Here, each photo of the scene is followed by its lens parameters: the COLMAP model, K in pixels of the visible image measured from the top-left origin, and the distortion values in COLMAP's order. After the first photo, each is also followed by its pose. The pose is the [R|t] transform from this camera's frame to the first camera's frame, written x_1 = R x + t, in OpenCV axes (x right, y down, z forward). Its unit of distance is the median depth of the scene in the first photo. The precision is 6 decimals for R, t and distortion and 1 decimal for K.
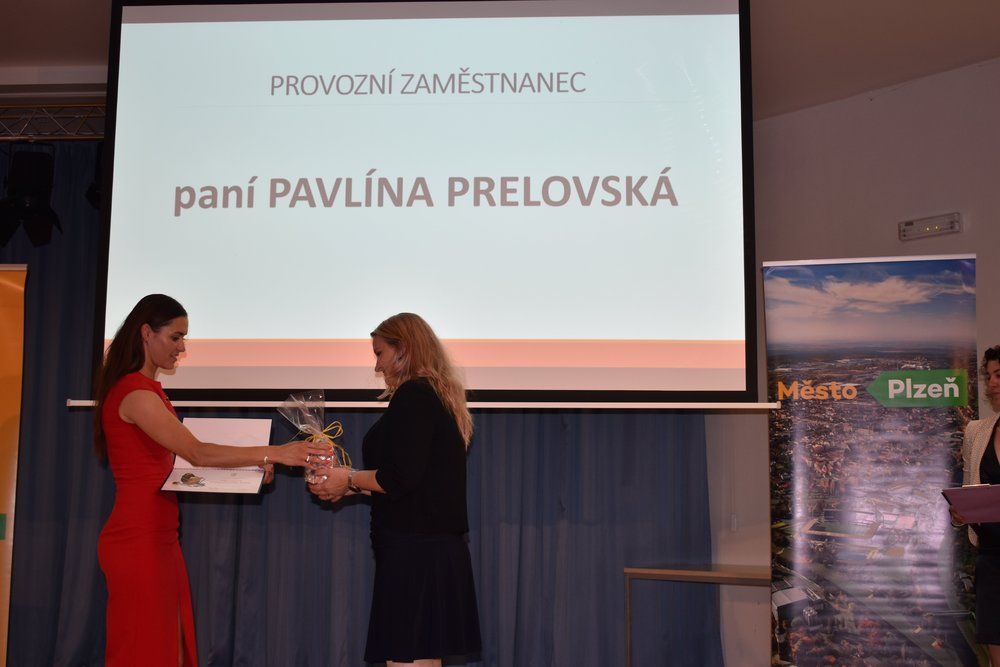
lens RADIAL K [[1281.2, 0, 502.2], [0, 1281.2, 339.4], [0, 0, 1]] dist [-0.047551, 0.012638]
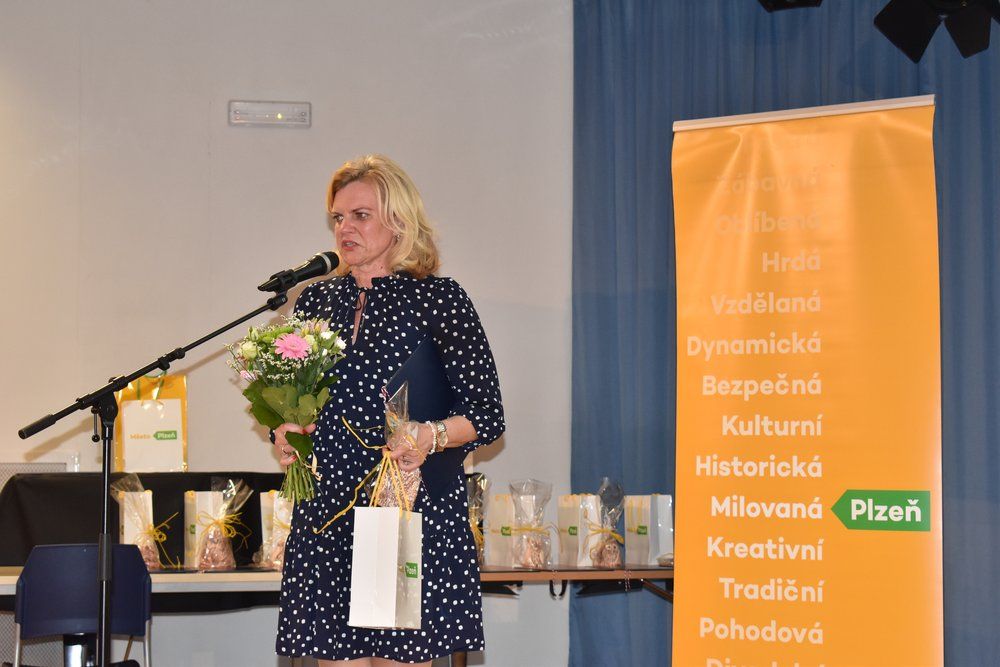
lens RADIAL K [[2272.3, 0, 504.7], [0, 2272.3, 345.0], [0, 0, 1]] dist [0.038661, 0.409188]
pose [[0.829703, -0.040643, -0.556724, 0.074268], [0.081215, 0.995523, 0.048361, -0.008140], [0.552265, -0.085340, 0.829289, -0.058545]]
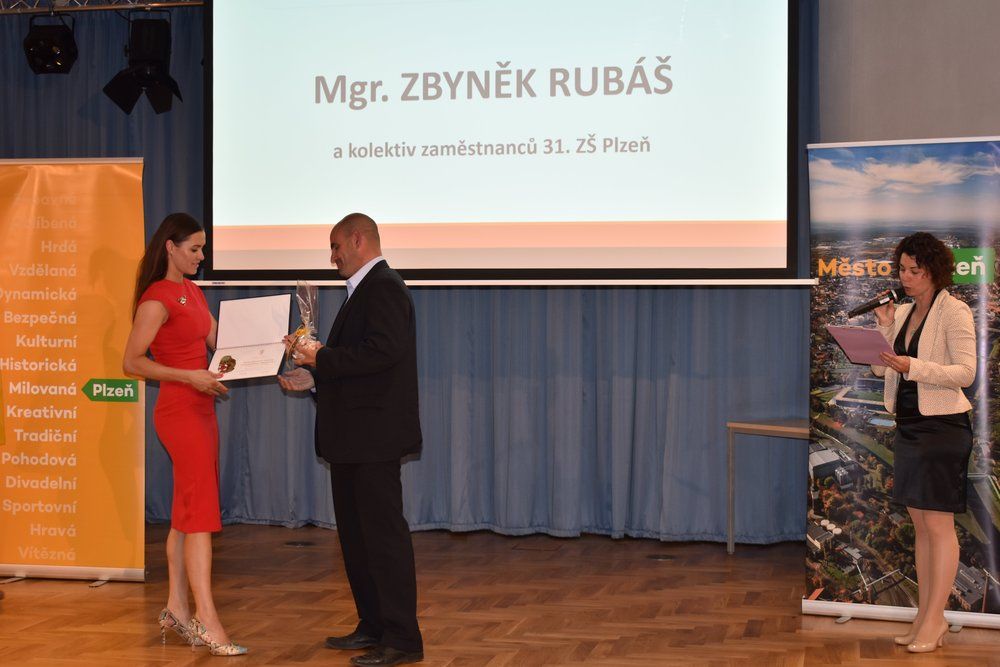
lens RADIAL K [[1632.5, 0, 503.2], [0, 1632.5, 339.9], [0, 0, 1]] dist [0.002663, -0.047318]
pose [[0.985228, -0.002612, -0.171230, 0.191658], [0.027491, 0.989328, 0.143087, -0.102988], [0.169029, -0.145681, 0.974785, -0.383239]]
